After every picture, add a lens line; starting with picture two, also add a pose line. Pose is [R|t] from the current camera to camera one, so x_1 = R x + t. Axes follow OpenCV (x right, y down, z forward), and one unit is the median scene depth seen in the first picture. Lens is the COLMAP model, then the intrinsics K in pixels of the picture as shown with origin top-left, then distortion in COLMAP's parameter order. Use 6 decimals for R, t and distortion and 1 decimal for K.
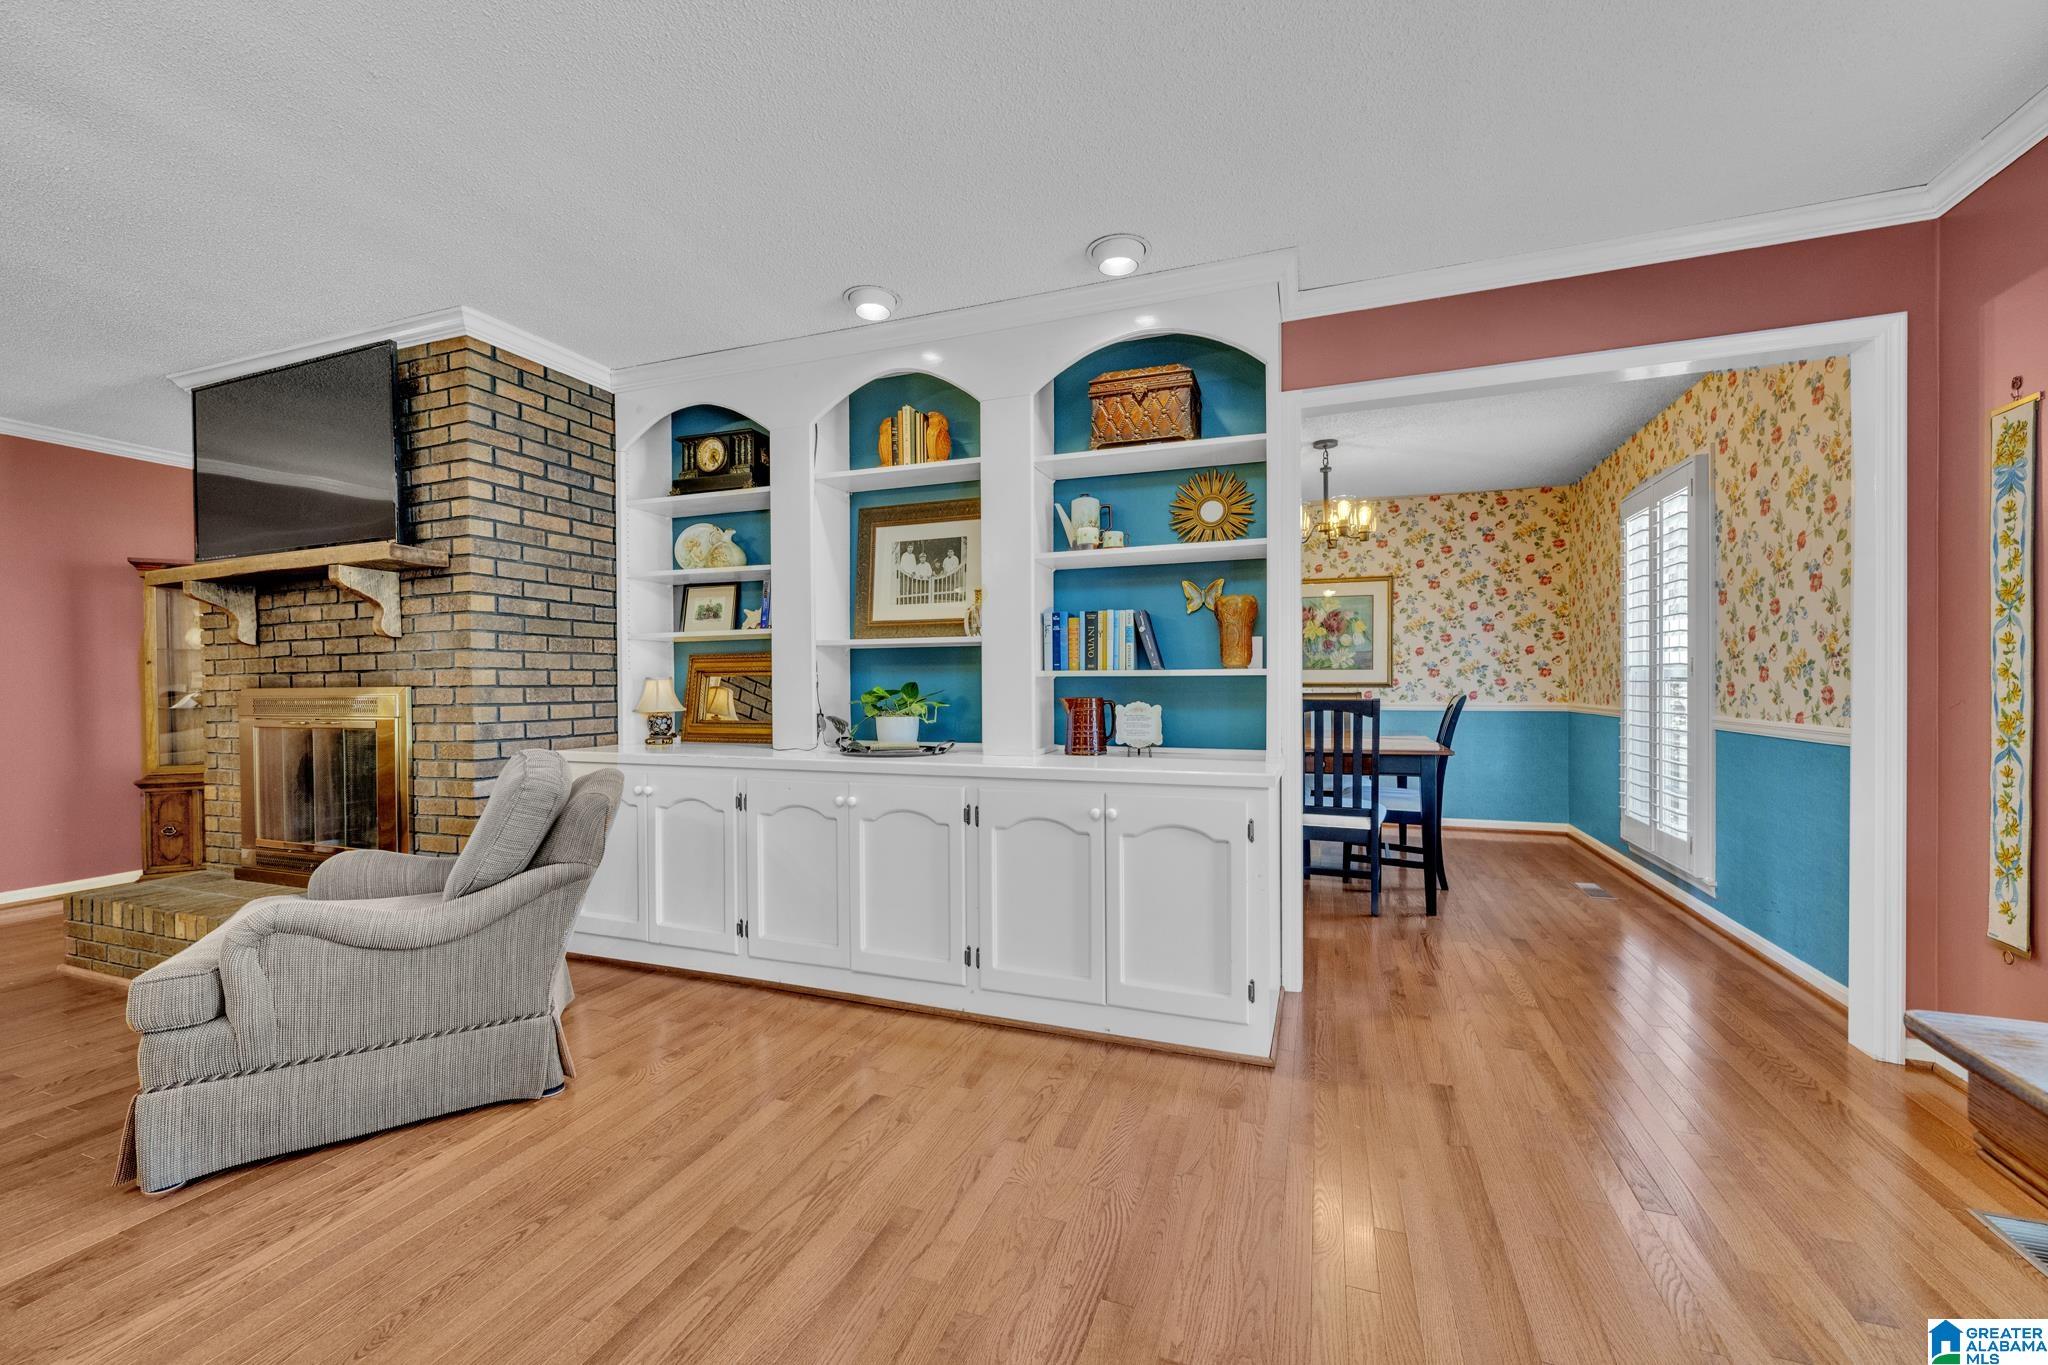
lens RADIAL K [[846.4, 0, 1023.6], [0, 846.4, 678.3], [0, 0, 1]] dist [-0.000082, -0.000108]
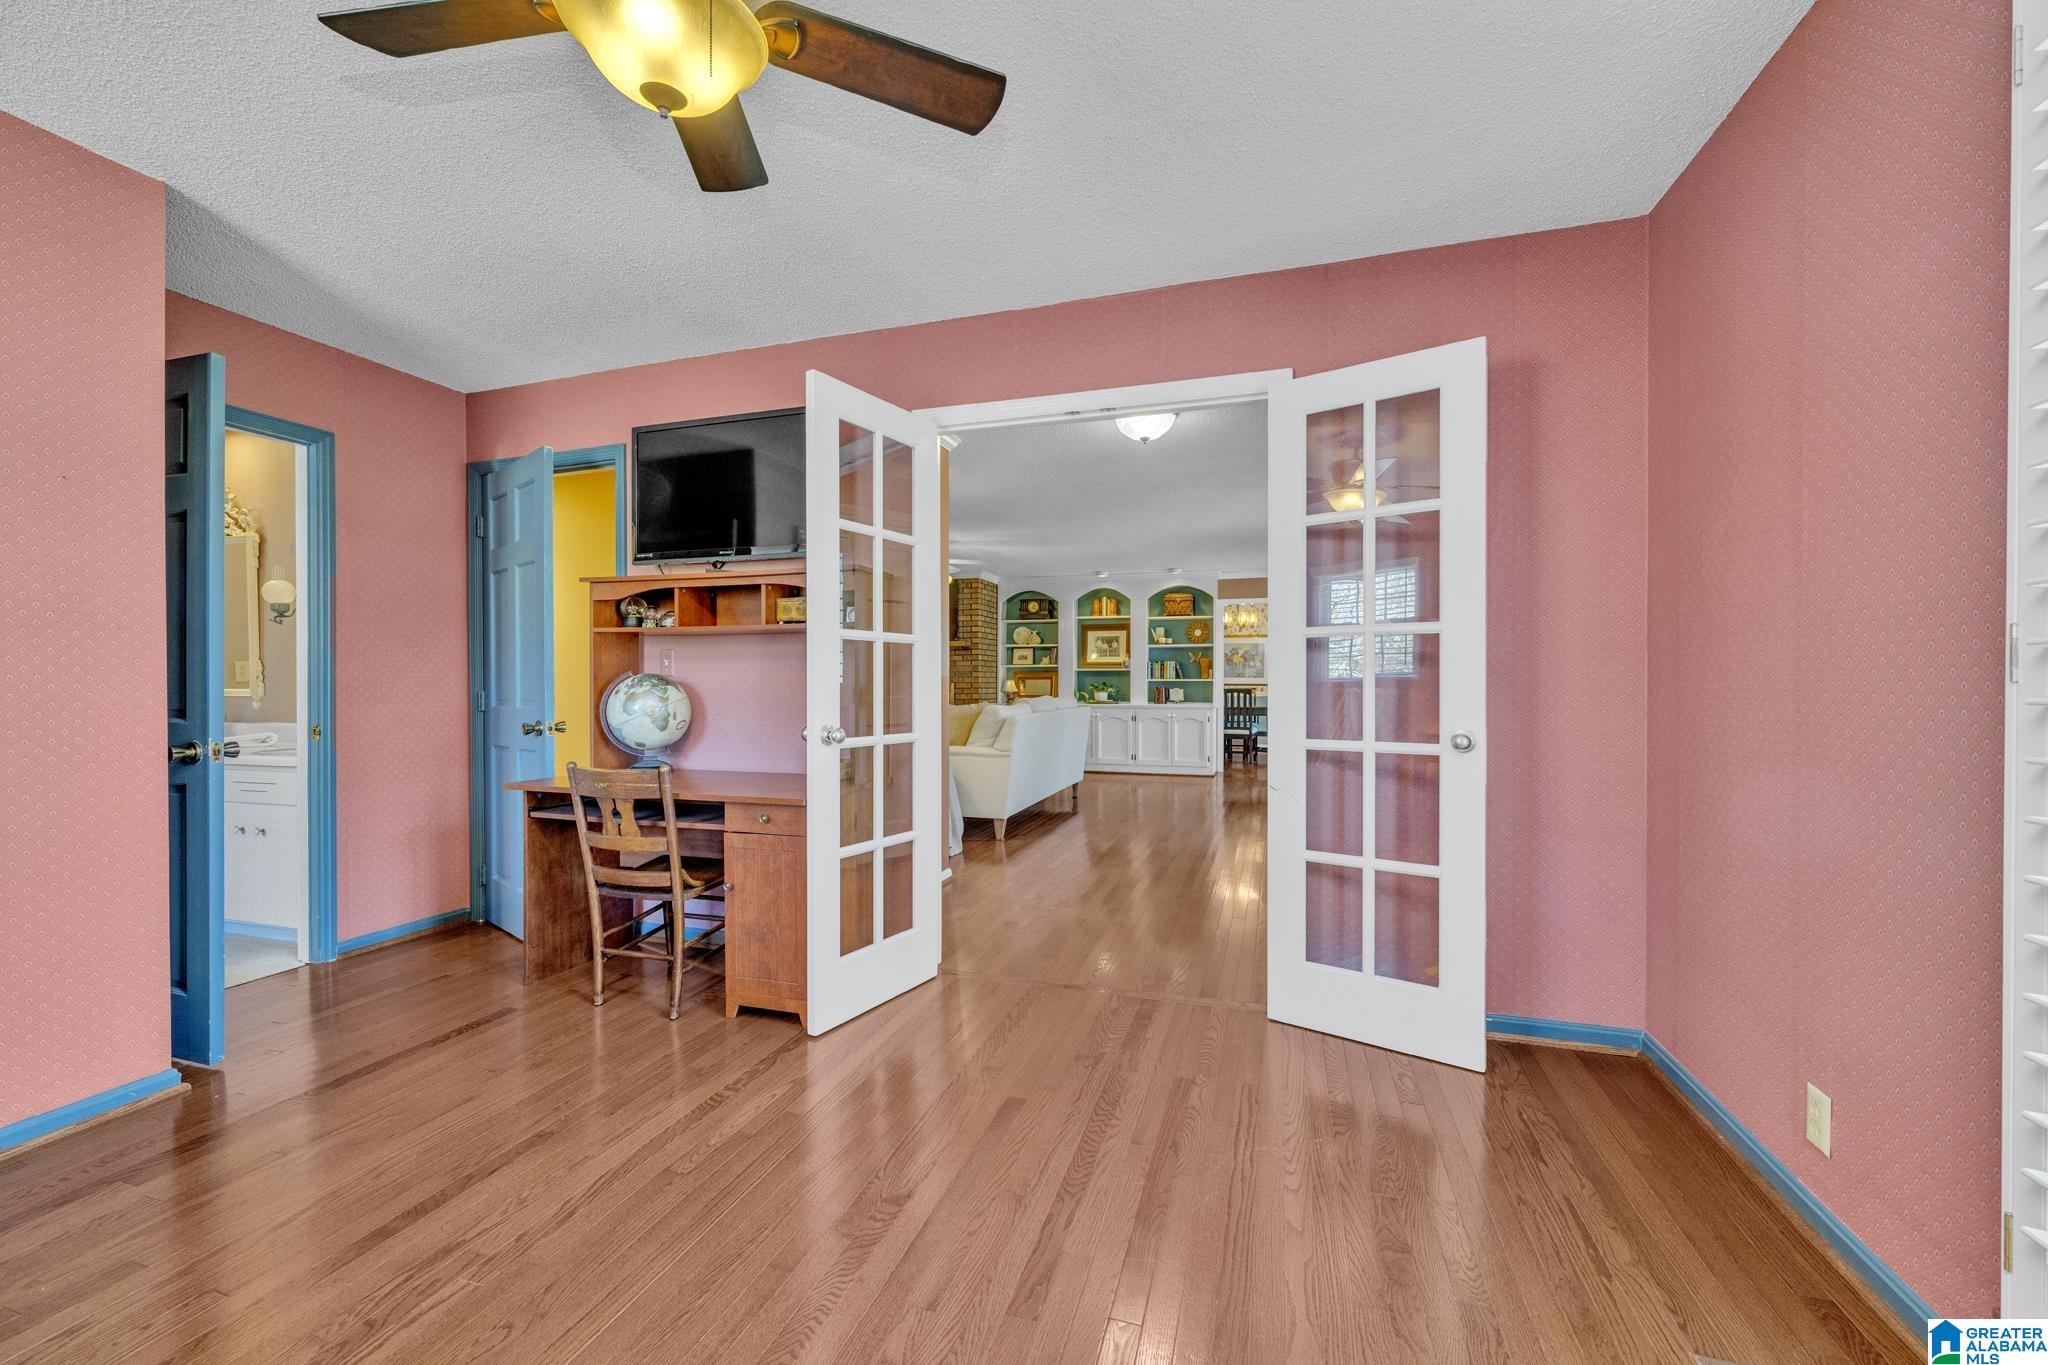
lens RADIAL K [[846.4, 0, 1023.8], [0, 846.4, 672.5], [0, 0, 1]] dist [-0.000082, -0.000108]
pose [[0.998862, 0.006273, 0.047277, -0.612279], [-0.005914, 0.999953, -0.007713, -0.005945], [-0.047323, 0.007425, 0.998852, -2.279943]]
